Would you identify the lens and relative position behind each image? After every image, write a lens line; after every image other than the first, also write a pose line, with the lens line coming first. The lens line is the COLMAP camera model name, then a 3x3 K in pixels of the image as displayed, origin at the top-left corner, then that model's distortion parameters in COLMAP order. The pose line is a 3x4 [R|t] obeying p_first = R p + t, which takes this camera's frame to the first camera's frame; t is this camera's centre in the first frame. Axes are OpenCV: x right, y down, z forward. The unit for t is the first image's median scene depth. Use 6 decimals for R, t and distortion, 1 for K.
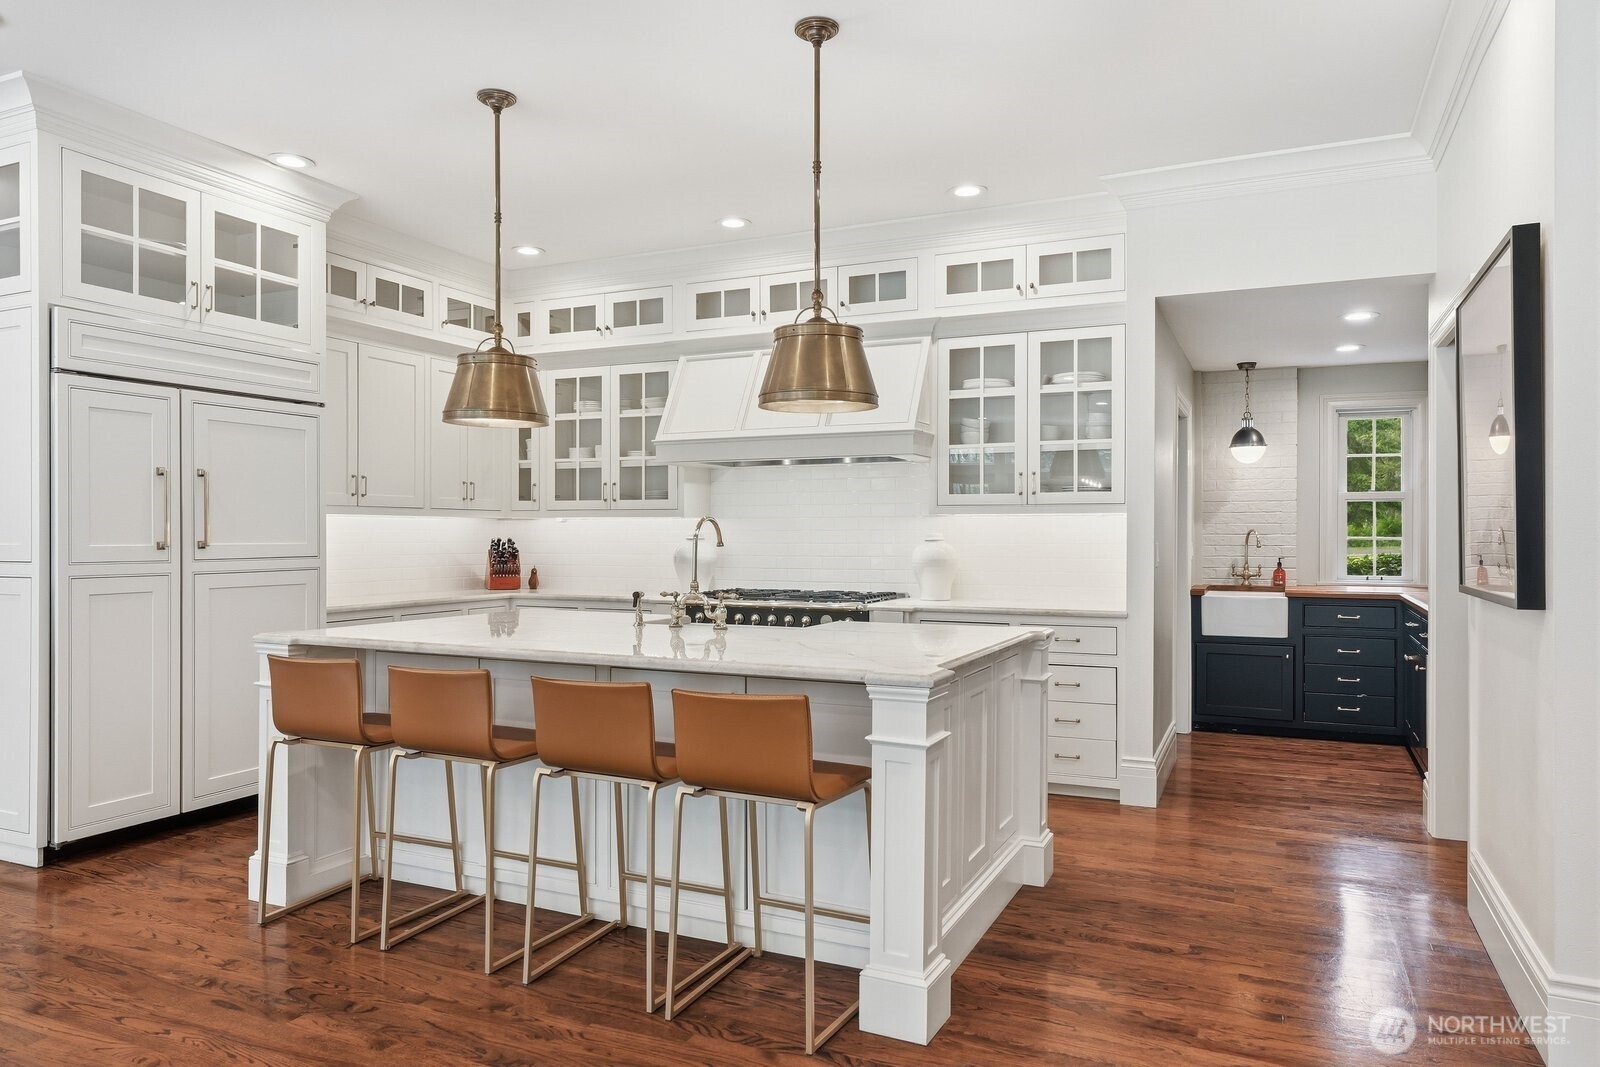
lens RADIAL K [[1028.4, 0, 801.4], [0, 1028.4, 532.5], [0, 0, 1]] dist [-0.001318, -0.000110]
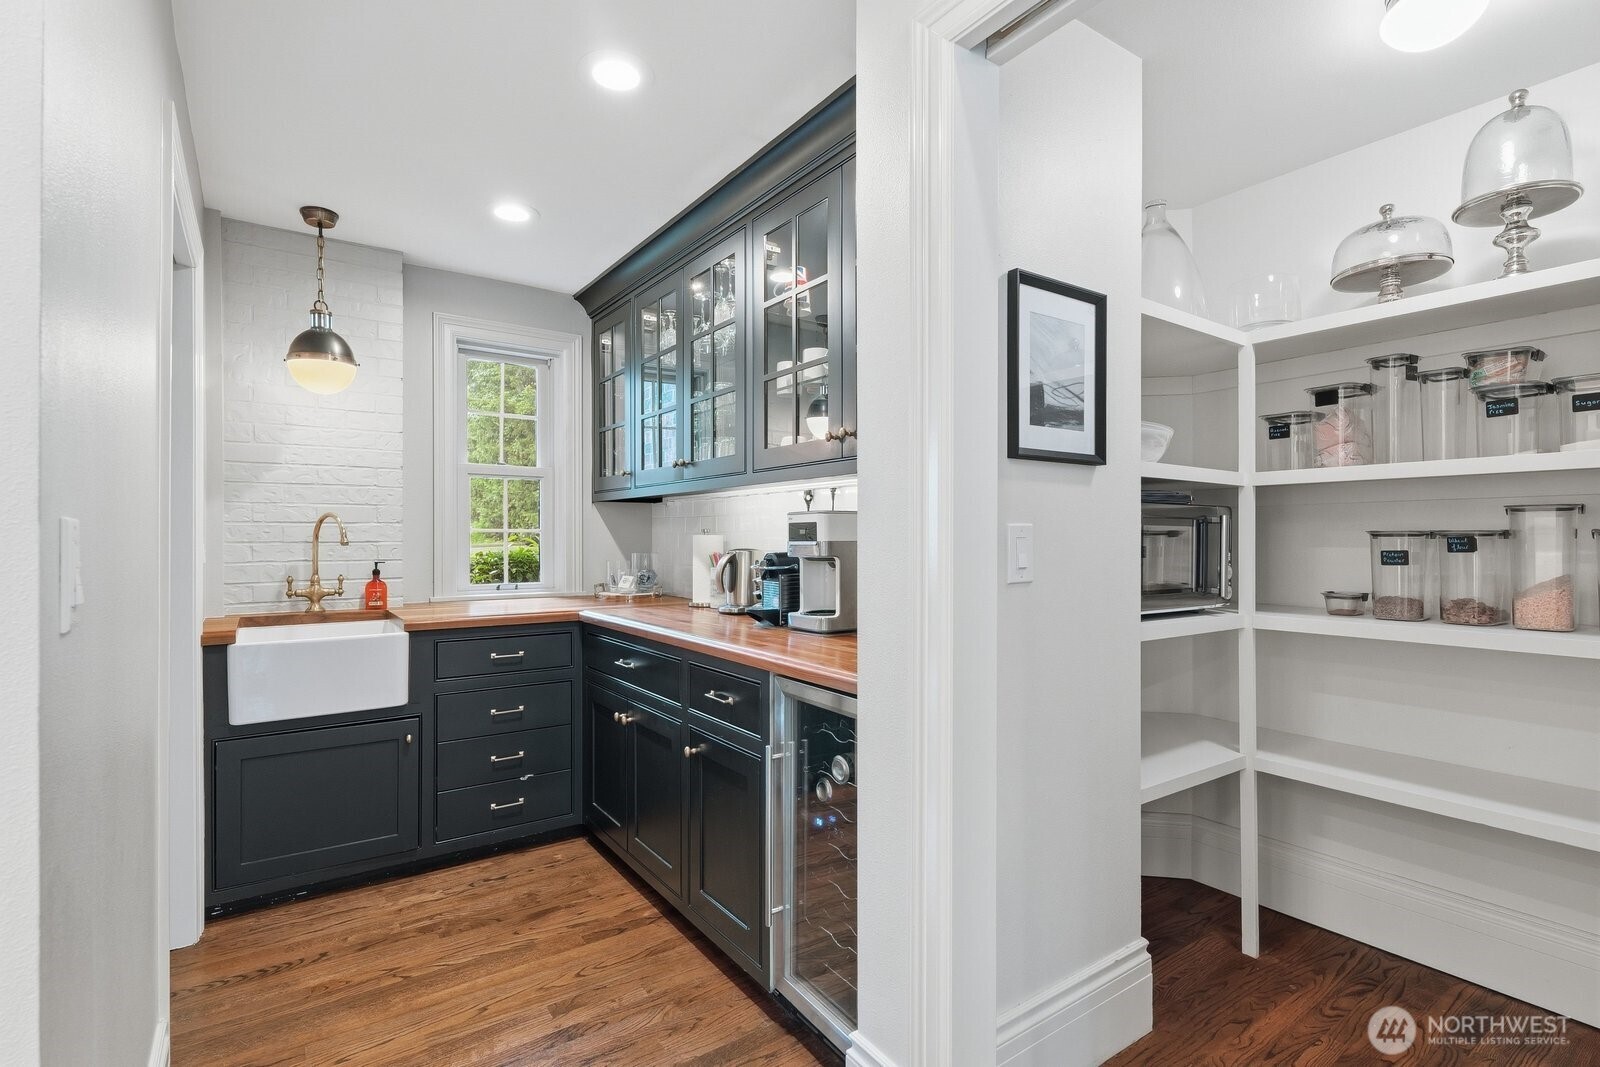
lens RADIAL K [[757.9, 0, 800.6], [0, 757.9, 537.3], [0, 0, 1]] dist [-0.000450, -0.000279]
pose [[0.501802, -0.001377, 0.864981, 0.207127], [0.004508, 0.999989, -0.001023, 0.011765], [-0.864971, 0.004413, 0.501803, 0.564001]]
